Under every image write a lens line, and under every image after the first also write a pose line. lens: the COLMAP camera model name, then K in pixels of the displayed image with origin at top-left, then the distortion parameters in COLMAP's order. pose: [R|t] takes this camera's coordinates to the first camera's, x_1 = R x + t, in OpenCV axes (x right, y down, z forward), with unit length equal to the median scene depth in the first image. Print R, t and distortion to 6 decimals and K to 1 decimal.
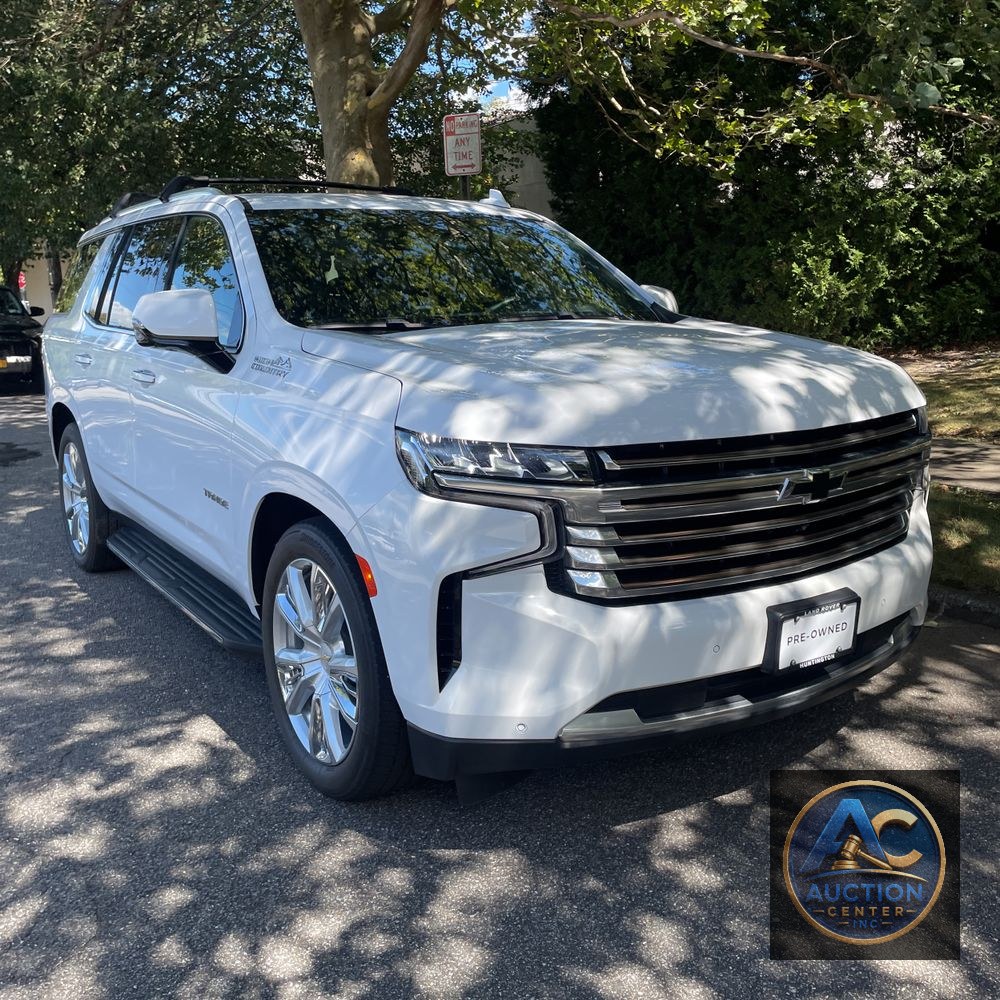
lens RADIAL K [[1027.5, 0, 500.0], [0, 1027.5, 500.0], [0, 0, 1]] dist [0.096761, -0.176063]
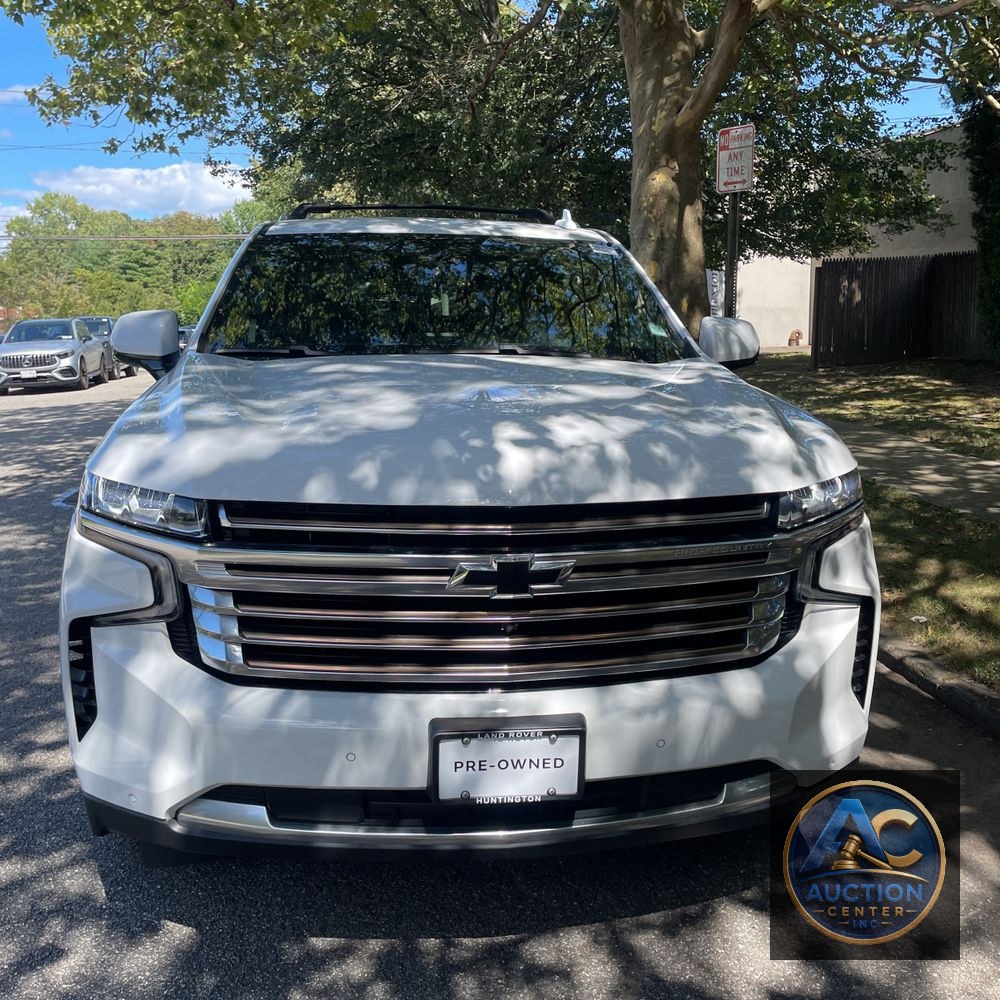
lens RADIAL K [[1014.5, 0, 485.0], [0, 1014.5, 494.2], [0, 0, 1]] dist [0.096315, -0.137932]
pose [[0.885186, 0.101150, -0.454109, 0.543613], [-0.111034, 0.993804, 0.004929, -0.067580], [0.451794, 0.046058, 0.890932, 0.254461]]
